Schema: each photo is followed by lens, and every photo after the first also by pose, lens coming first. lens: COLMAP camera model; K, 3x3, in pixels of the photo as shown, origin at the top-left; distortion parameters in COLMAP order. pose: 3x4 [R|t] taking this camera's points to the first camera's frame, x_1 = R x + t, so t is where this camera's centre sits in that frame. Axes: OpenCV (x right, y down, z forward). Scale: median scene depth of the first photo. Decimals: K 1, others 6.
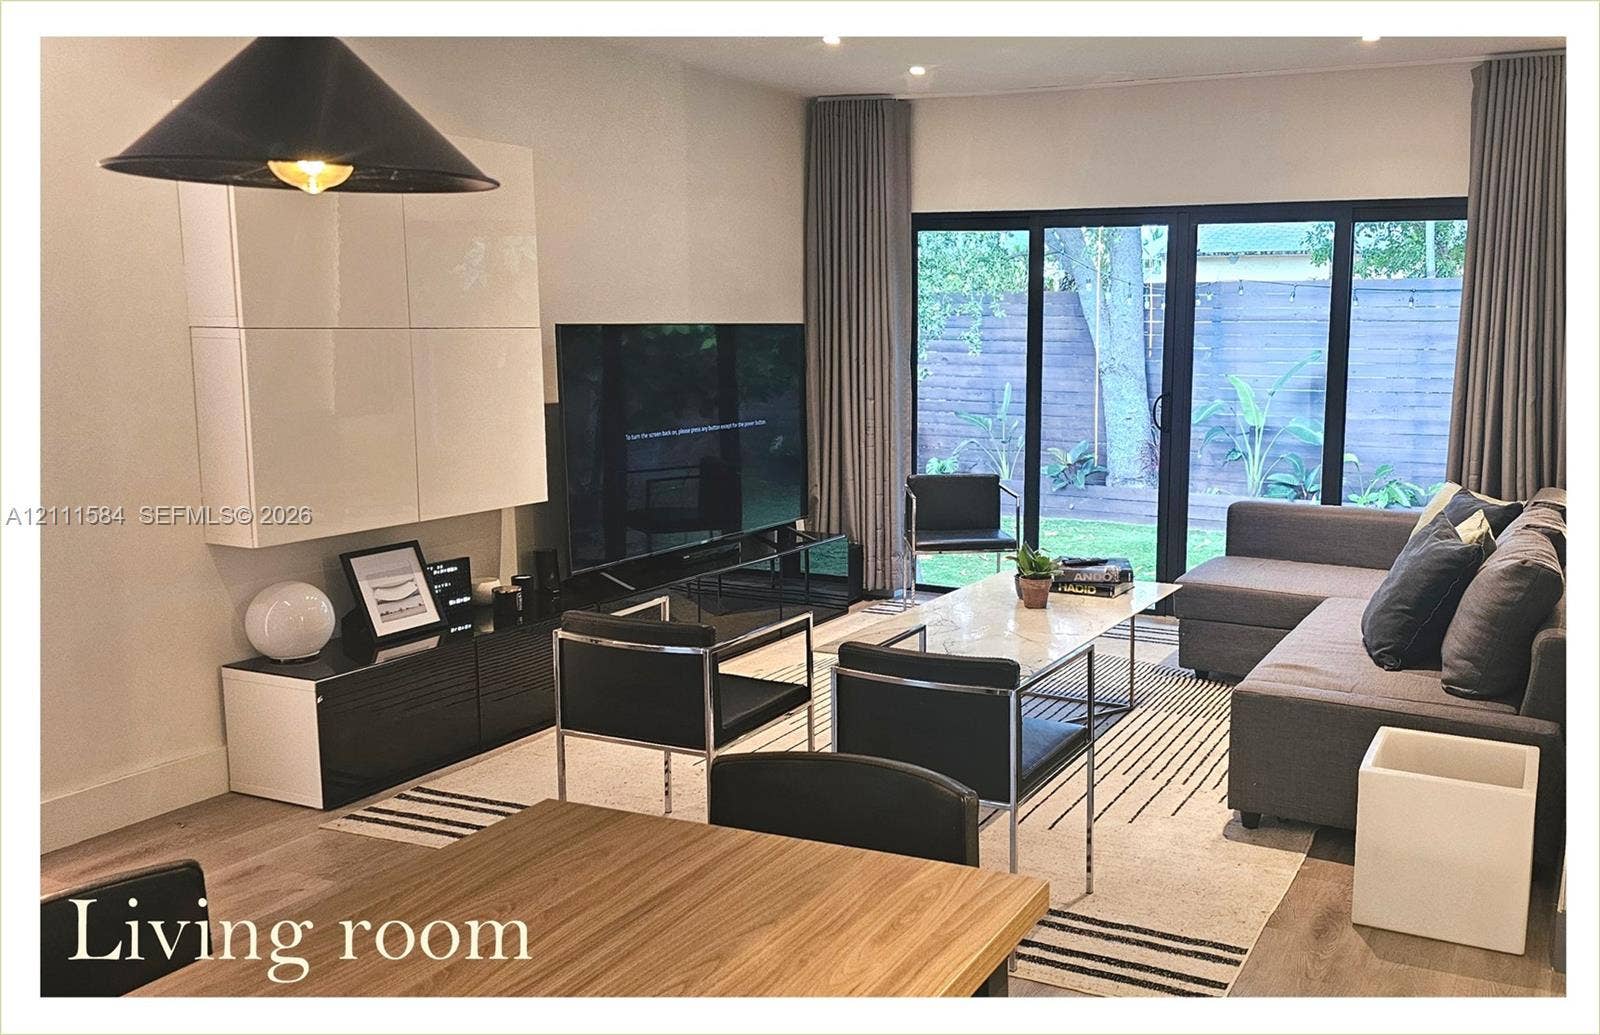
lens RADIAL K [[1458.6, 0, 925.4], [0, 1458.6, 519.2], [0, 0, 1]] dist [0.096092, -0.086746]
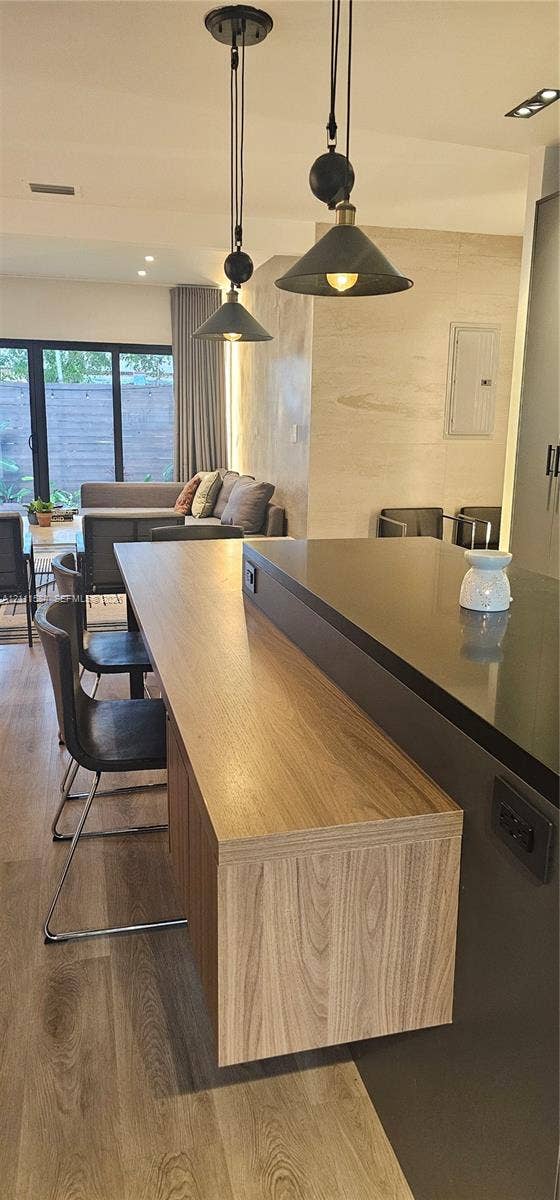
lens RADIAL K [[844.9, 0, 296.7], [0, 844.9, 596.5], [0, 0, 1]] dist [0.091694, -0.078537]
pose [[0.783587, -0.126890, 0.608186, -0.325566], [0.078341, 0.991288, 0.105885, 0.046510], [-0.616323, -0.035325, 0.786701, -0.186812]]
